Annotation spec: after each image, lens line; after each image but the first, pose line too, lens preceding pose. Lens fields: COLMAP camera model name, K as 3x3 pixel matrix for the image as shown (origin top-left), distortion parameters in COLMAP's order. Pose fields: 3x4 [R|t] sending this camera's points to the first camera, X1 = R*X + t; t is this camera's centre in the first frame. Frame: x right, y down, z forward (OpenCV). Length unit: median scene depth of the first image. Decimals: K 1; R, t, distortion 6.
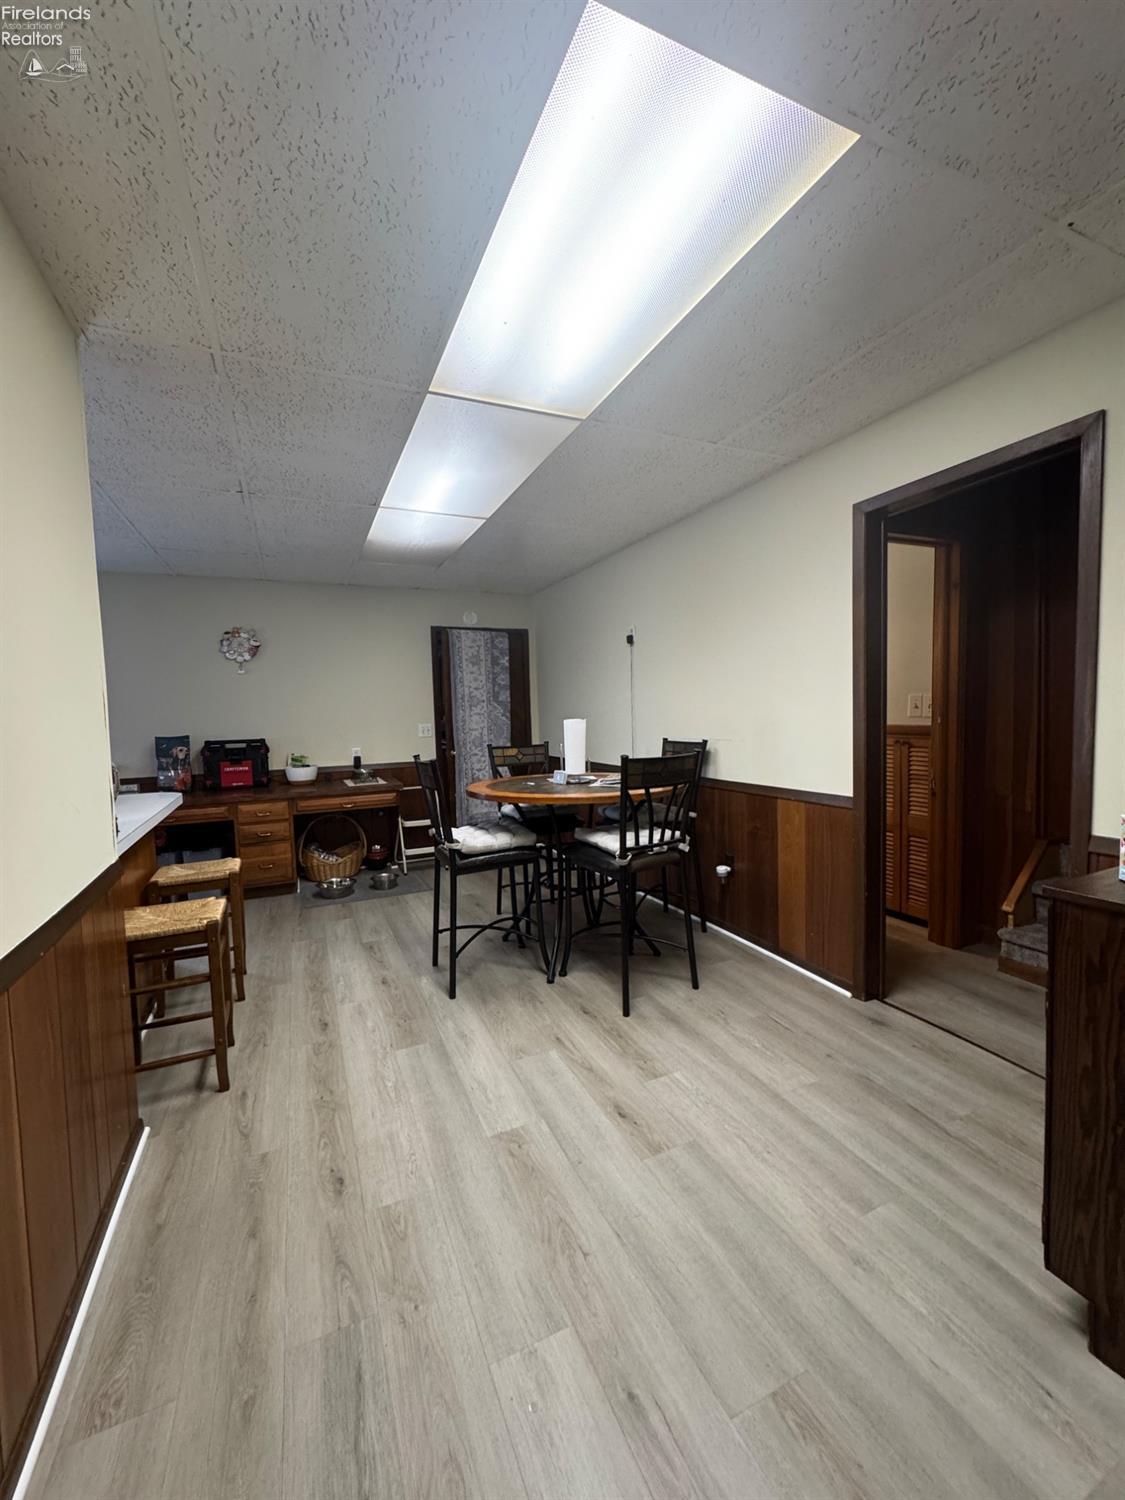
lens RADIAL K [[595.4, 0, 560.6], [0, 595.4, 748.7], [0, 0, 1]] dist [-0.002253, 0.000110]
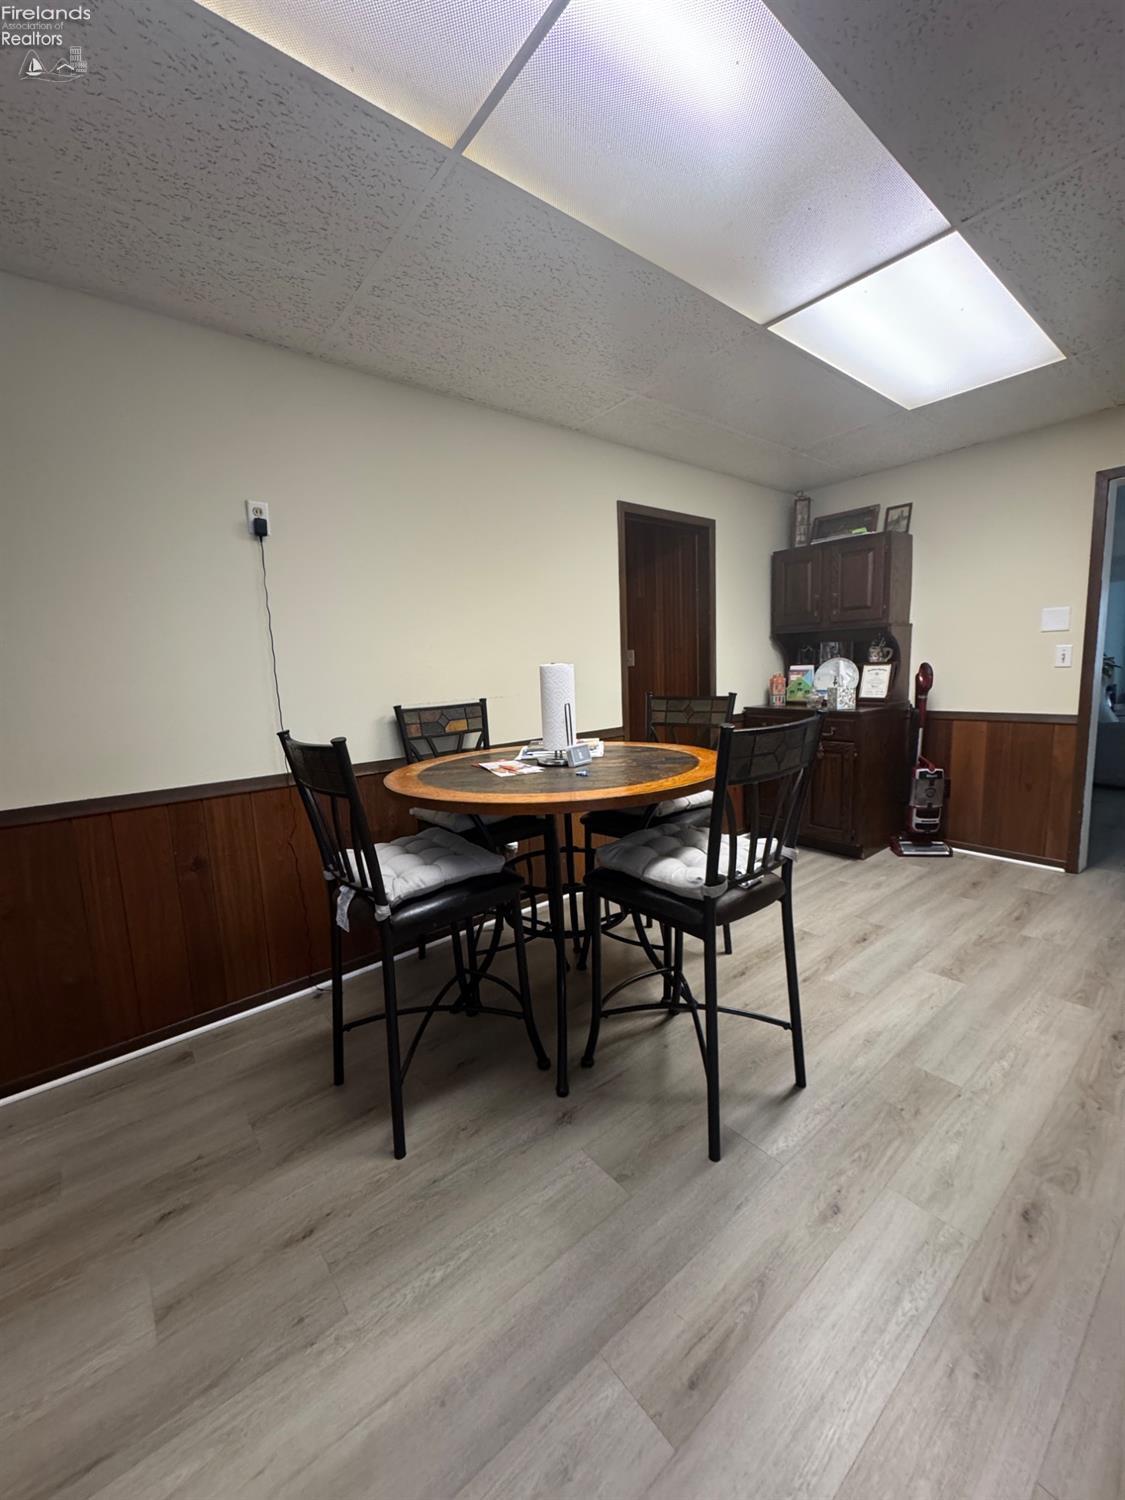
lens RADIAL K [[595.4, 0, 563.8], [0, 595.4, 748.2], [0, 0, 1]] dist [-0.002253, 0.000110]
pose [[-0.252877, -0.090296, 0.963276, -0.932774], [0.108903, 0.986651, 0.121076, -0.056526], [-0.961350, 0.135521, -0.239668, 1.798941]]
